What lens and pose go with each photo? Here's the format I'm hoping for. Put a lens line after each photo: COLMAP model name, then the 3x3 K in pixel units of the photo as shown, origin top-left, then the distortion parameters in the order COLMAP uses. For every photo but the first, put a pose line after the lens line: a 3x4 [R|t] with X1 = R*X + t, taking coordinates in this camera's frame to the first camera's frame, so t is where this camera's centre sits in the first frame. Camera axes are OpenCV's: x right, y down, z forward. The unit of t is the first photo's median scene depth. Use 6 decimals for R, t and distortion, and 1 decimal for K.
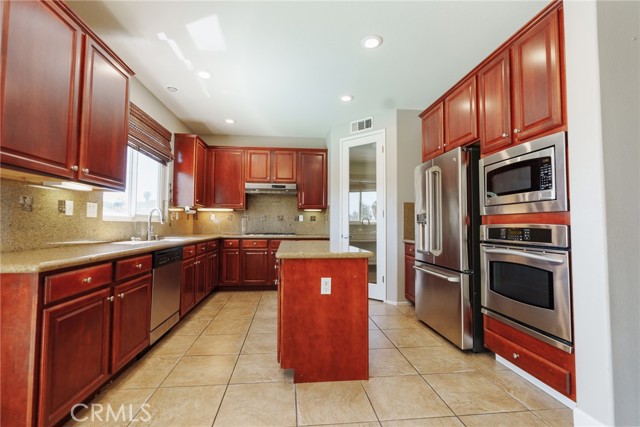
lens RADIAL K [[285.7, 0, 318.0], [0, 285.7, 211.4], [0, 0, 1]] dist [-0.012920, 0.004433]
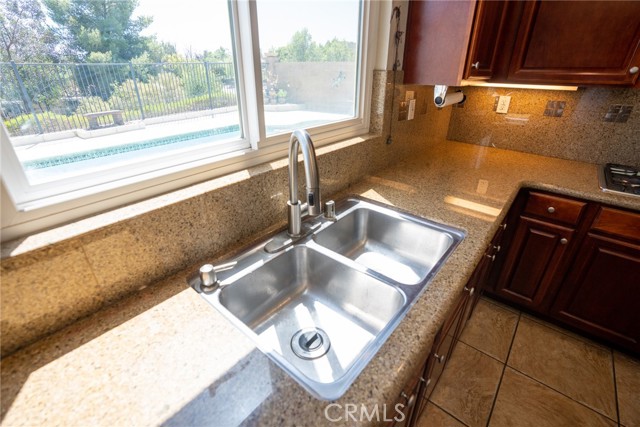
lens RADIAL K [[285.7, 0, 323.1], [0, 285.7, 208.5], [0, 0, 1]] dist [-0.012920, 0.004433]
pose [[0.700884, 0.316444, -0.639237, -0.506824], [0.027309, 0.883638, 0.467374, -0.084178], [0.712752, -0.345032, 0.610686, 1.107096]]
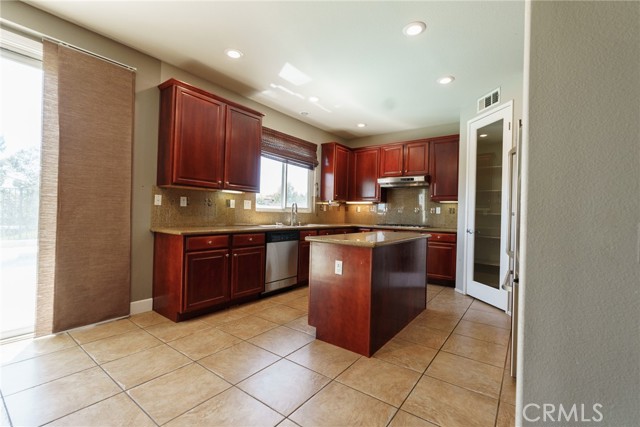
lens RADIAL K [[285.7, 0, 318.8], [0, 285.7, 212.1], [0, 0, 1]] dist [-0.012920, 0.004433]
pose [[0.737882, 0.010638, -0.674846, 0.610197], [0.010524, 0.999573, 0.027264, -0.002875], [0.674848, -0.027220, 0.737455, 0.056065]]
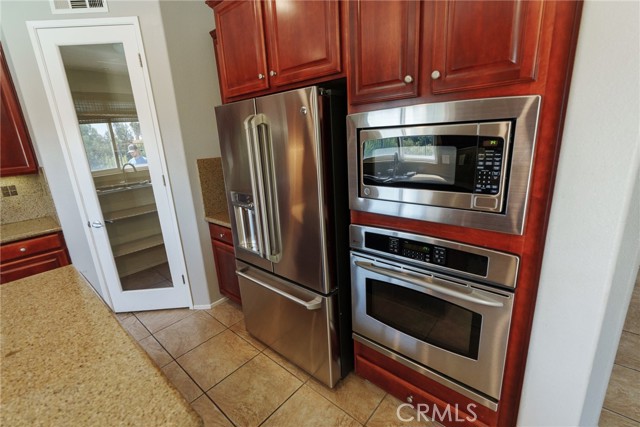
lens RADIAL K [[285.7, 0, 317.9], [0, 285.7, 210.8], [0, 0, 1]] dist [-0.012920, 0.004433]
pose [[0.730920, -0.224235, 0.644574, 0.106611], [0.028950, 0.953818, 0.298987, -0.161613], [-0.681849, -0.199875, 0.703656, 0.567818]]
